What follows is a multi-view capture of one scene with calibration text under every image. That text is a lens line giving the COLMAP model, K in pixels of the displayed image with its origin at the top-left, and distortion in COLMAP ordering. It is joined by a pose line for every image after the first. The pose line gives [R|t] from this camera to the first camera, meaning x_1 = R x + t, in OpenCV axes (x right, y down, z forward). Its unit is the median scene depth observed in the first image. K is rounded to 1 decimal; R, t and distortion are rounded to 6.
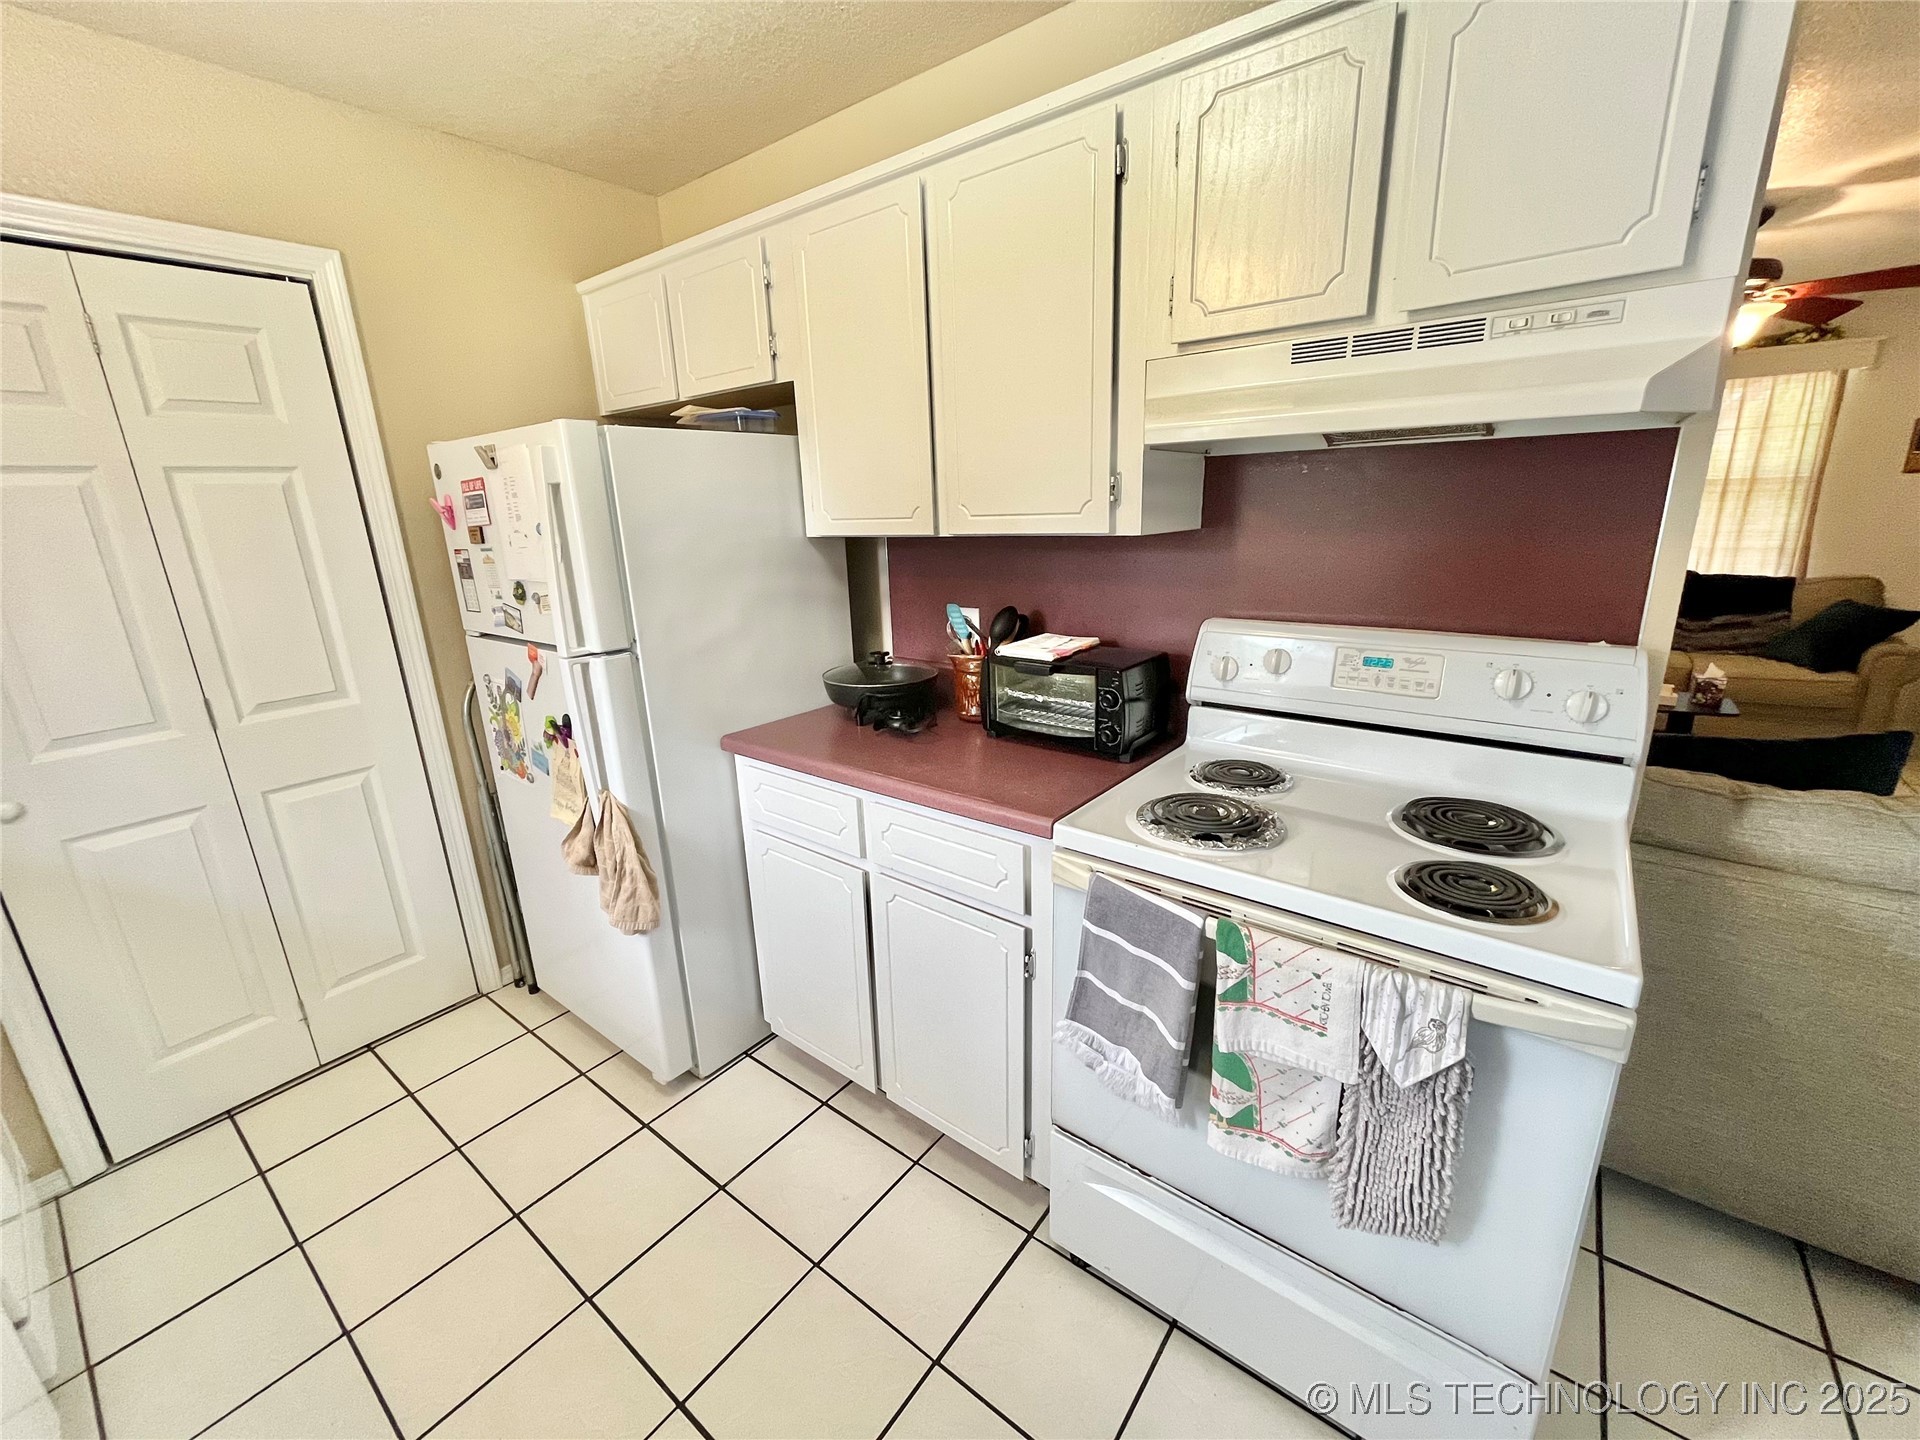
lens RADIAL K [[776.4, 0, 967.3], [0, 776.4, 713.0], [0, 0, 1]] dist [-0.003327, -0.001123]
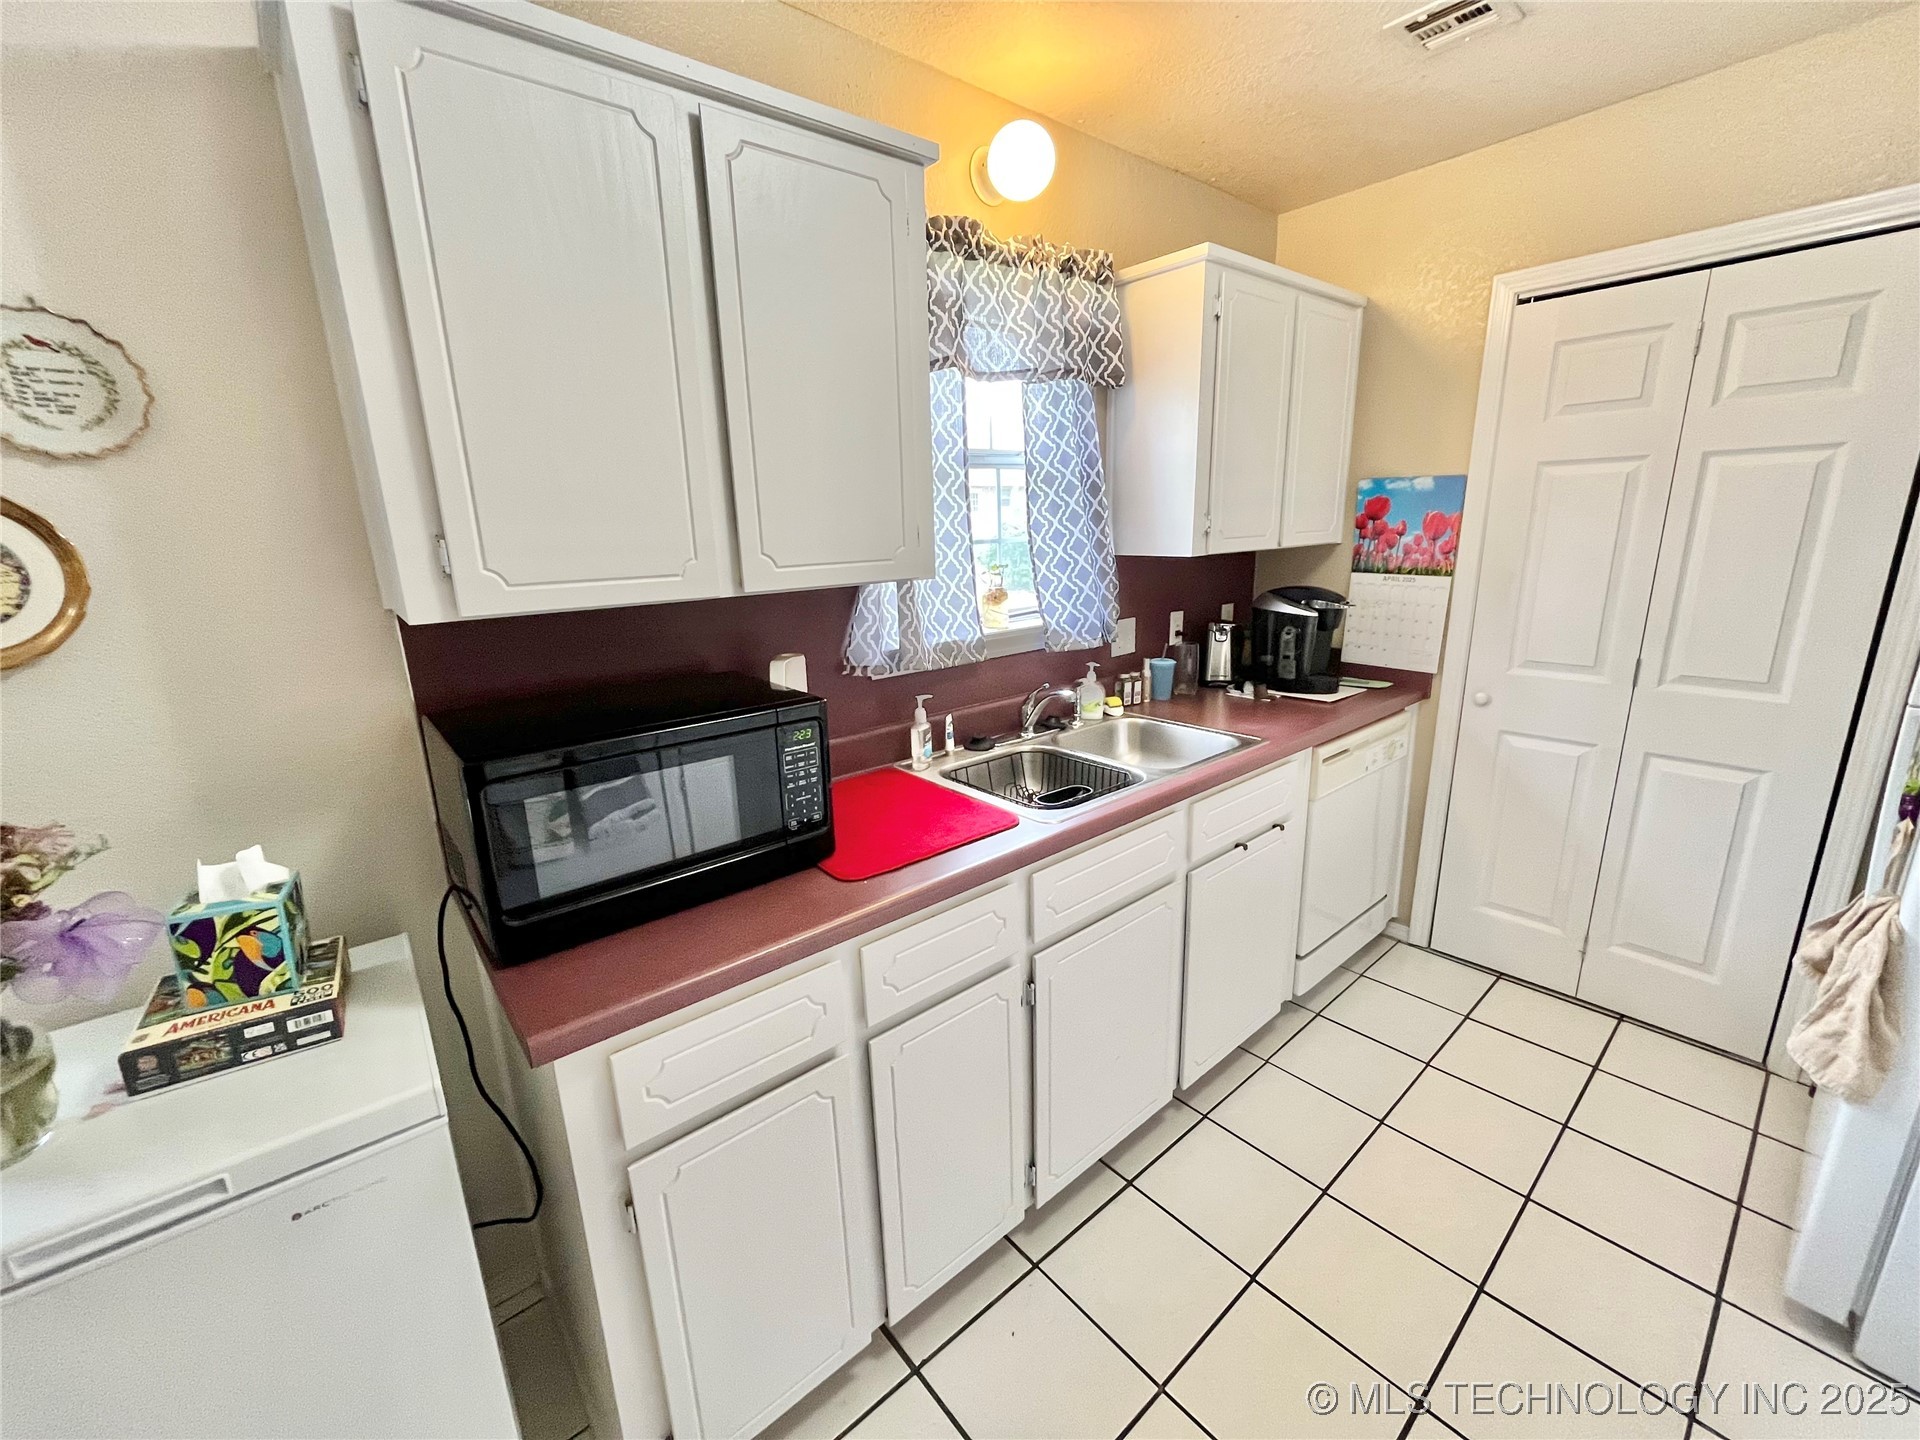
lens RADIAL K [[776.4, 0, 968.4], [0, 776.4, 721.8], [0, 0, 1]] dist [-0.003327, -0.001123]
pose [[-0.205773, 0.279683, -0.937782, 0.300394], [-0.227380, 0.918398, 0.323795, -0.074641], [0.951817, 0.279861, -0.125387, 0.222001]]
